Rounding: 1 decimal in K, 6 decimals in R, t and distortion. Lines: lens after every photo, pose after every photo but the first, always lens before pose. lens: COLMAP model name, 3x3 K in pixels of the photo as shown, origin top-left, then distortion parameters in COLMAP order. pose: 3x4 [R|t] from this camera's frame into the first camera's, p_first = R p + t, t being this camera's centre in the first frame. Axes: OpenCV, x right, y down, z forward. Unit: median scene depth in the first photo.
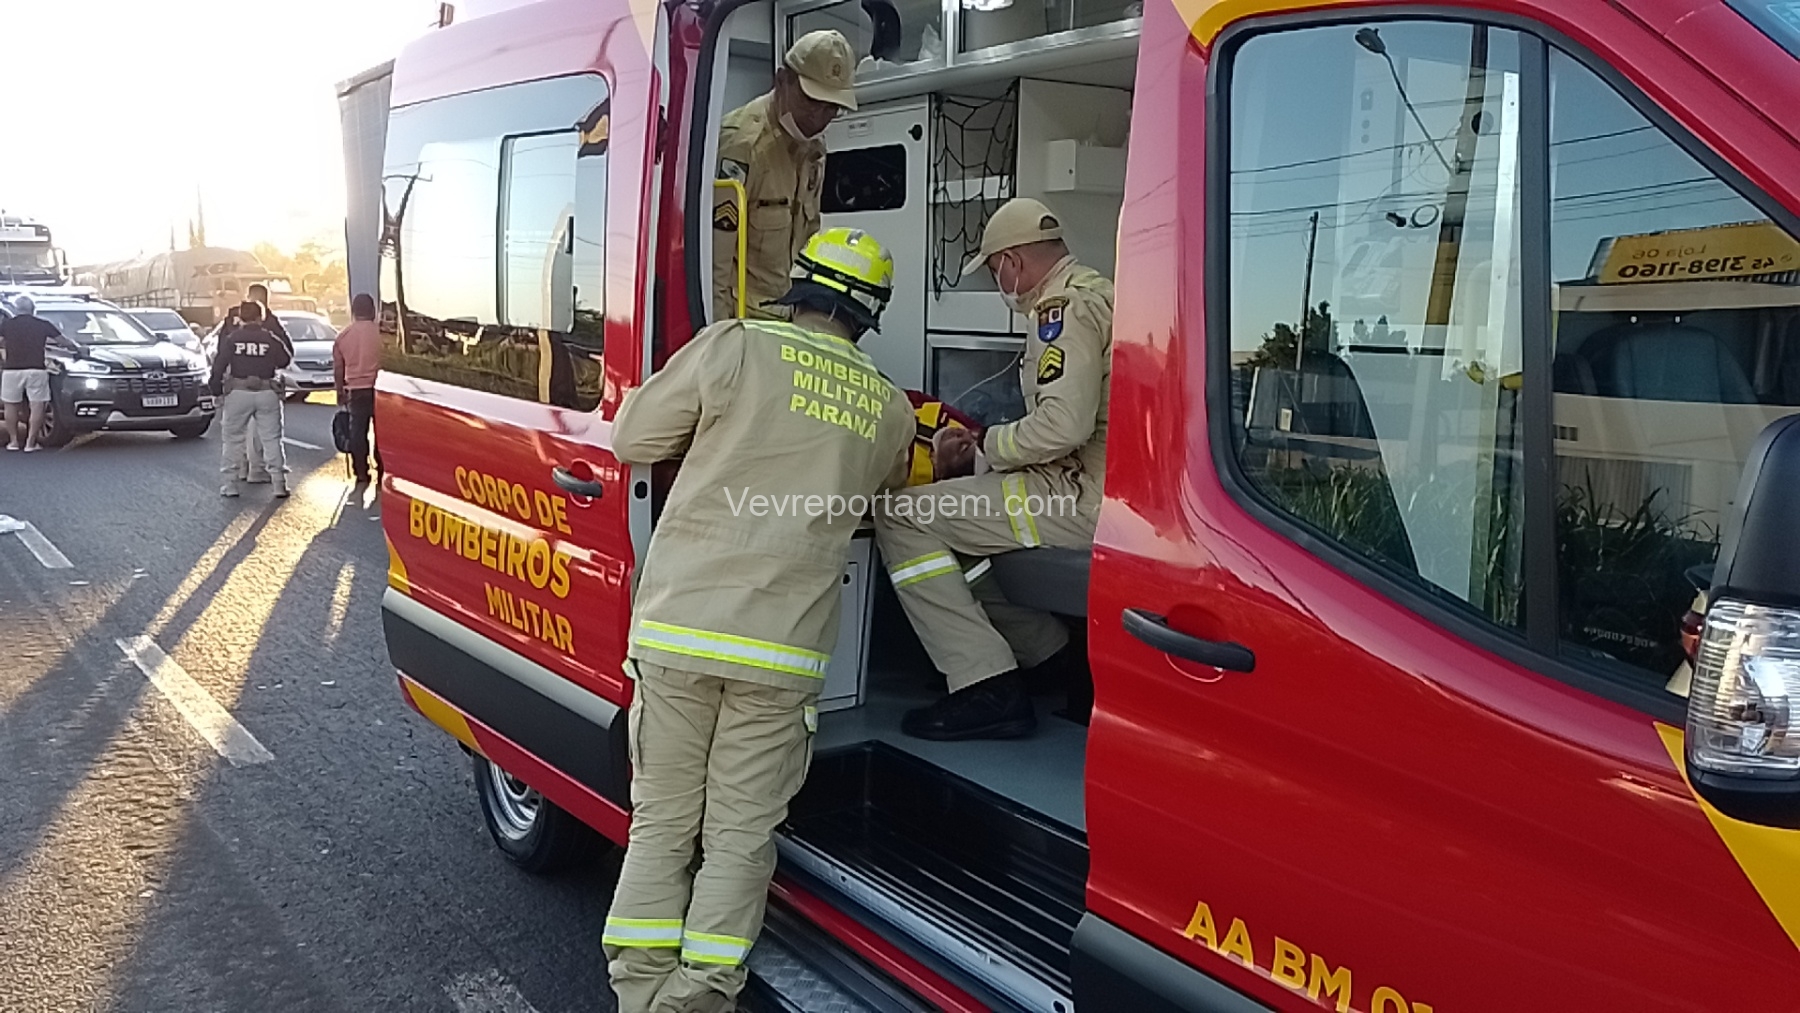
lens RADIAL K [[1562.0, 0, 778.4], [0, 1562.0, 499.9], [0, 0, 1]] dist [0.081405, -0.002143]
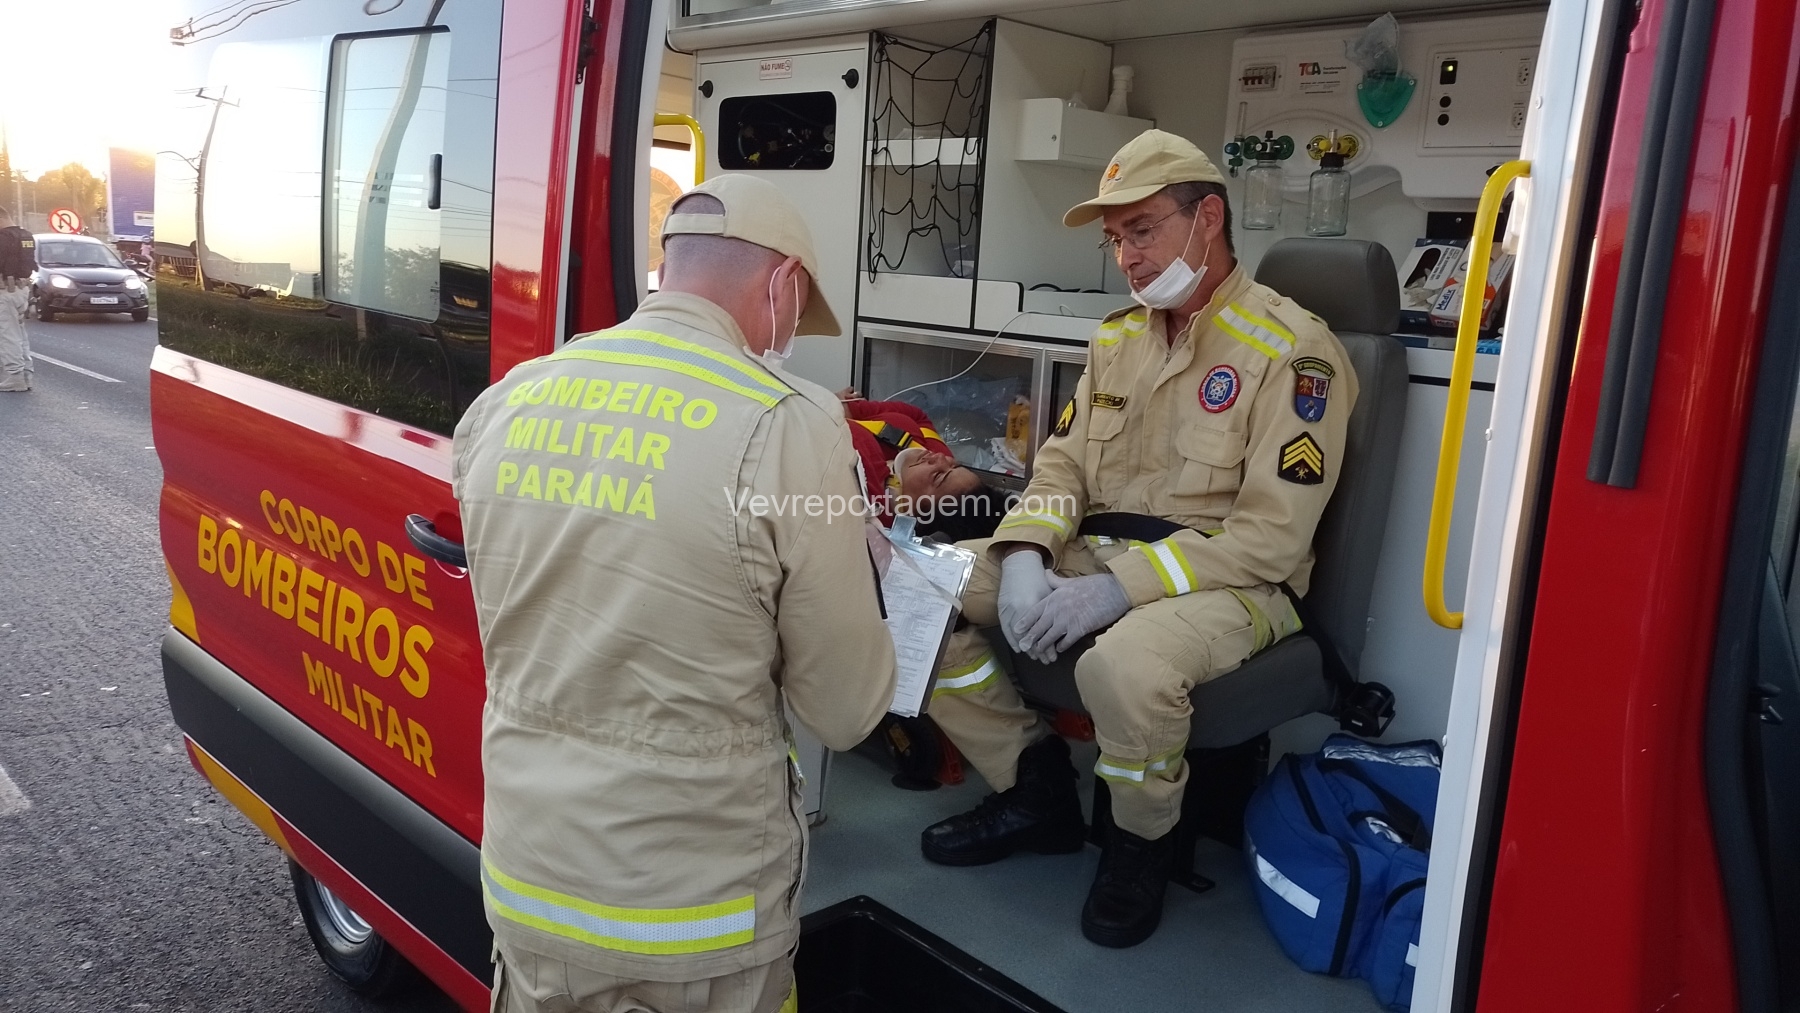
lens RADIAL K [[1326.1, 0, 830.2], [0, 1326.1, 500.2], [0, 0, 1]] dist [0.059473, -0.084547]
pose [[0.981576, 0.011211, 0.190743, -0.061347], [-0.022824, 0.998009, 0.058796, -0.057361], [-0.189704, -0.062066, 0.979878, 0.325507]]
